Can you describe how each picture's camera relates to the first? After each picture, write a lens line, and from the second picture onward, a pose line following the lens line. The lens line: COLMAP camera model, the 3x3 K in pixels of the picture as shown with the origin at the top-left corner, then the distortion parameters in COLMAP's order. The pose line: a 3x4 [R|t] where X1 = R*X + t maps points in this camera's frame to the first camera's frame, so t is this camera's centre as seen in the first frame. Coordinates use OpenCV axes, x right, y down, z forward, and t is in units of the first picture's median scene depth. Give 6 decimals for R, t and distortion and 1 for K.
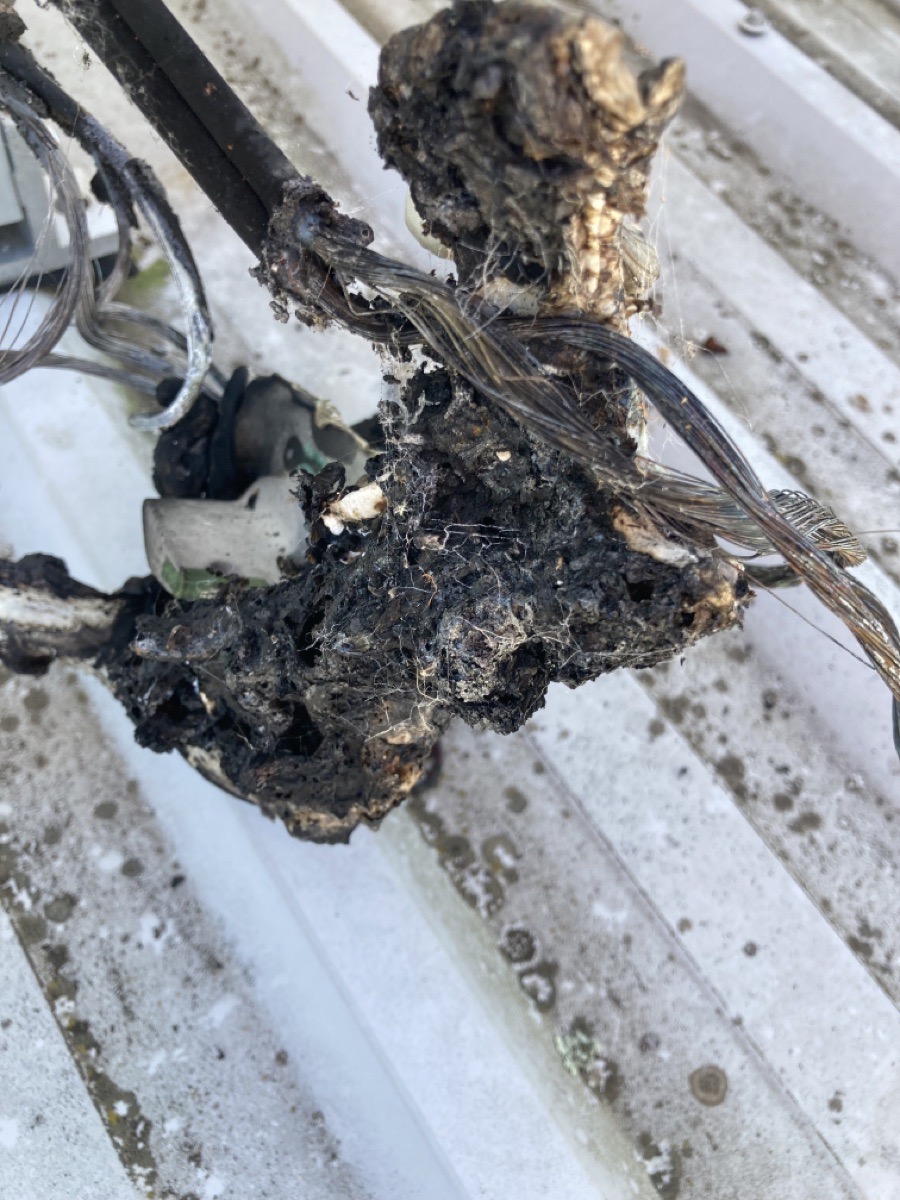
lens RADIAL K [[970.3, 0, 454.6], [0, 970.3, 601.4], [0, 0, 1]] dist [-0.037903, 0.044564]
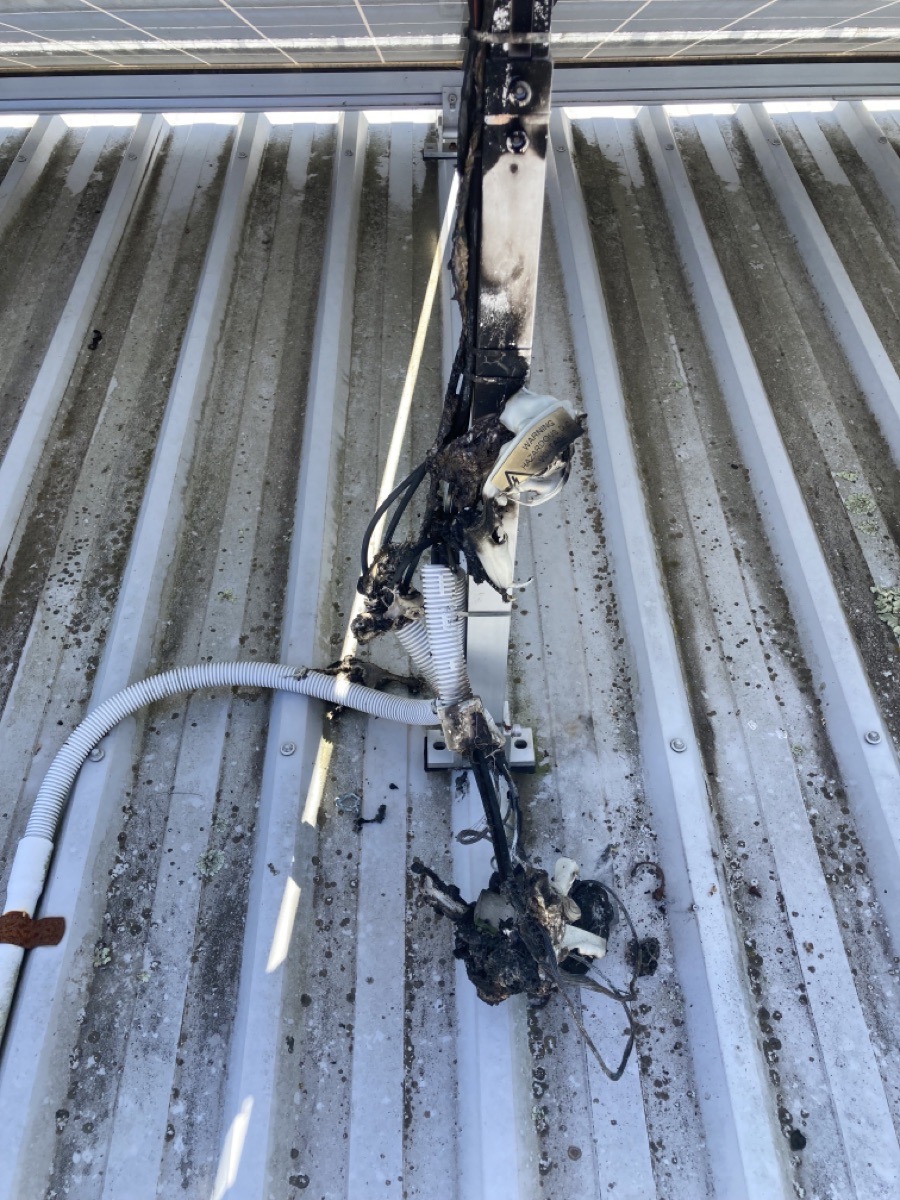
lens RADIAL K [[970.3, 0, 452.3], [0, 970.3, 595.3], [0, 0, 1]] dist [-0.037903, 0.044564]
pose [[0.821932, 0.307280, -0.479590, 0.770969], [-0.393958, 0.914805, -0.089046, -0.580914], [0.411370, 0.262128, 0.872963, -1.954891]]
